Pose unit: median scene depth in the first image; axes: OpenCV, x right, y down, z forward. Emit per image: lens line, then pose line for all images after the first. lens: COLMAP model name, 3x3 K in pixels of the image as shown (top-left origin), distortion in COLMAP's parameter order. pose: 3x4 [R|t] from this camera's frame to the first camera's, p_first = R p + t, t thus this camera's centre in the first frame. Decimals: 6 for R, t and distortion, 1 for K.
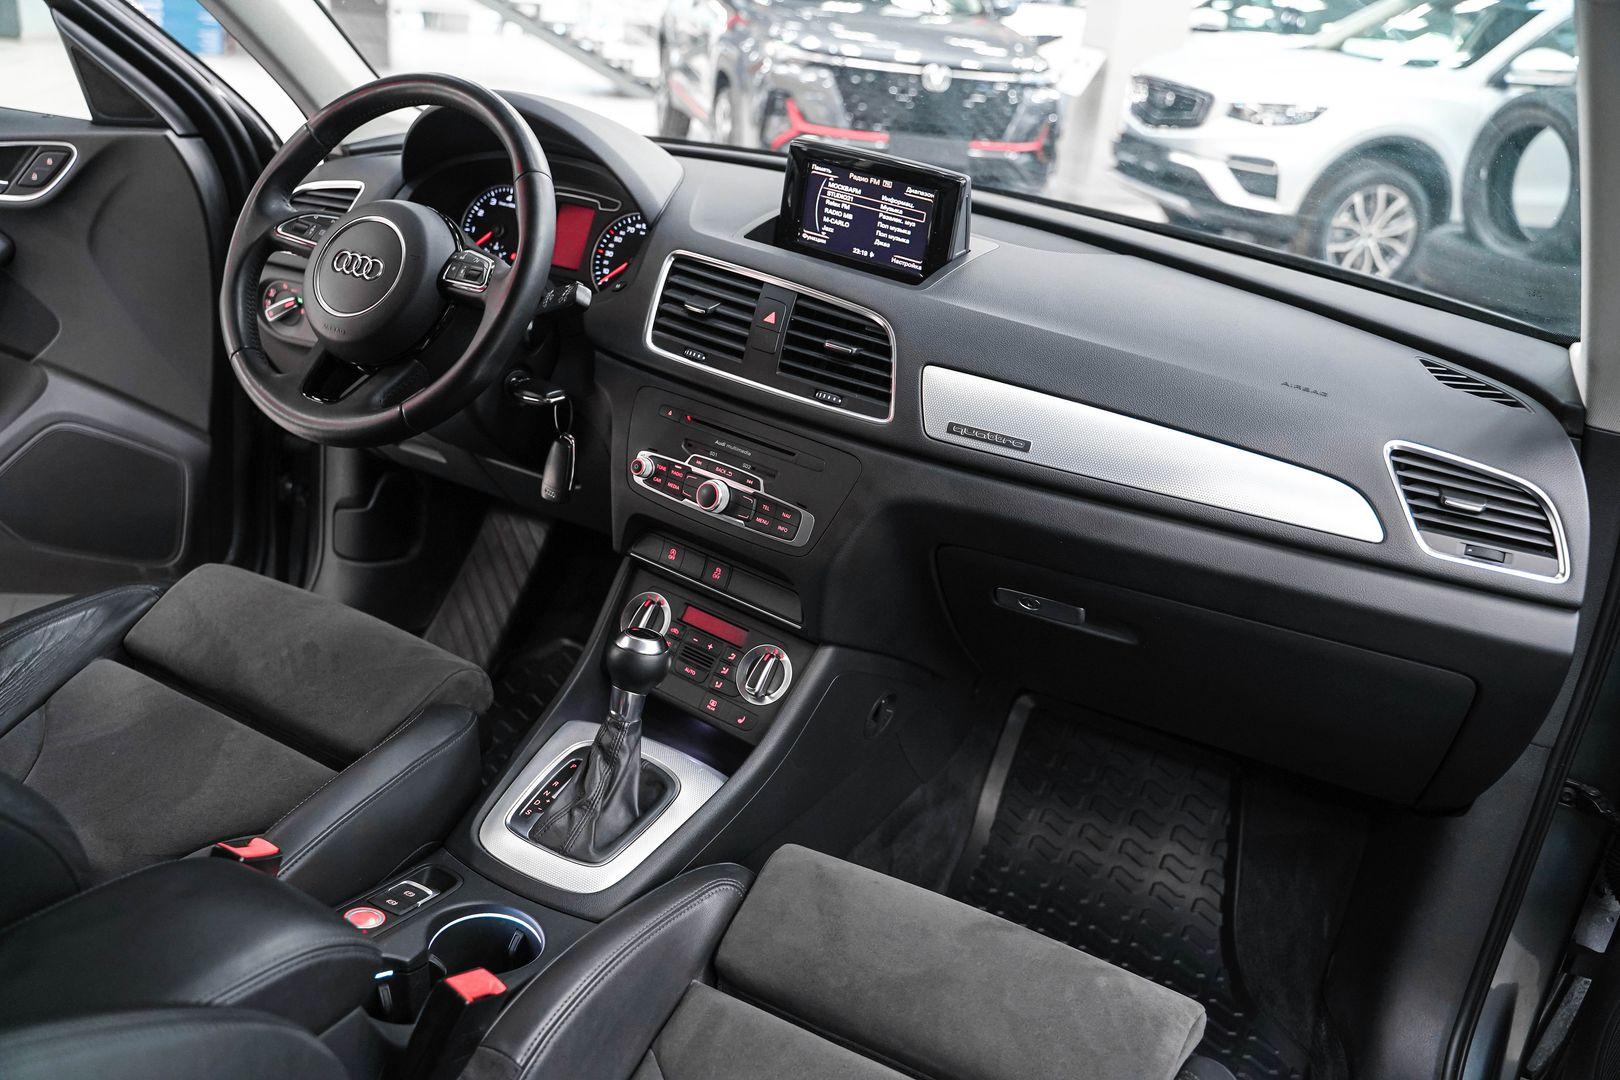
lens RADIAL K [[1300.5, 0, 801.3], [0, 1300.5, 540.5], [0, 0, 1]] dist [-0.119047, 0.092177]
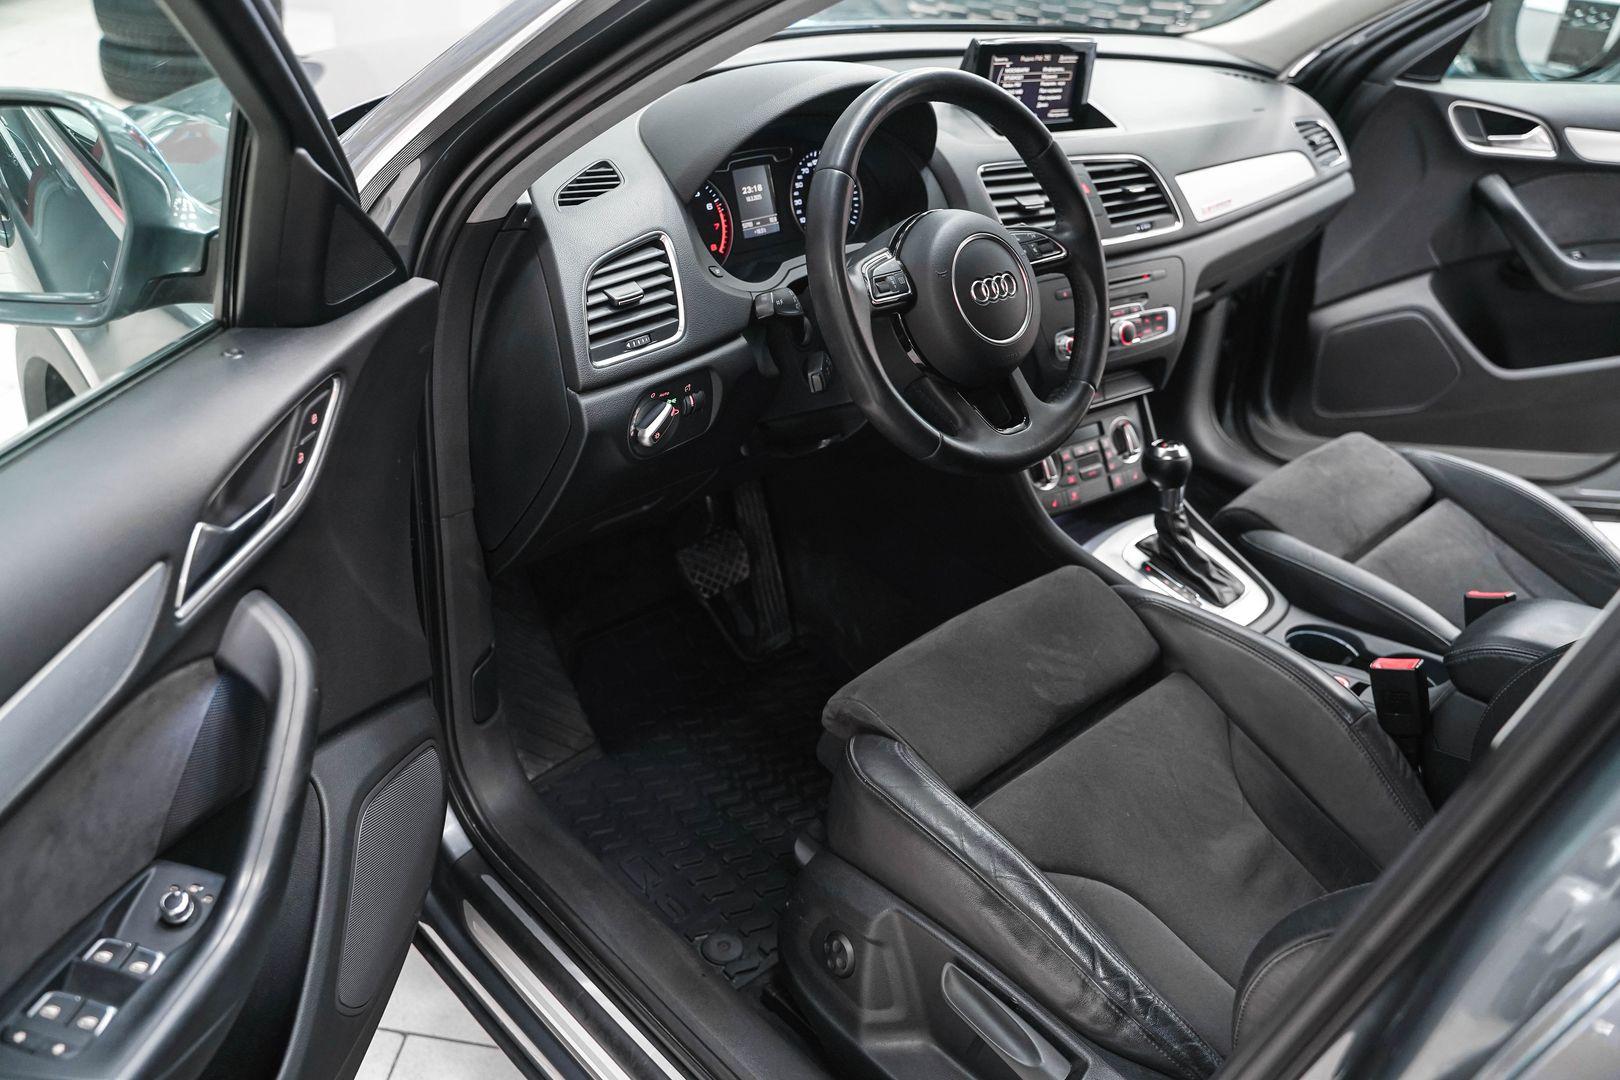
lens RADIAL K [[1300.5, 0, 801.3], [0, 1300.5, 540.5], [0, 0, 1]] dist [-0.119047, 0.092177]
pose [[0.325428, -0.566725, 0.756914, -1.180518], [0.341181, 0.816939, 0.464980, -0.535509], [-0.881869, 0.106927, 0.459211, 0.670980]]
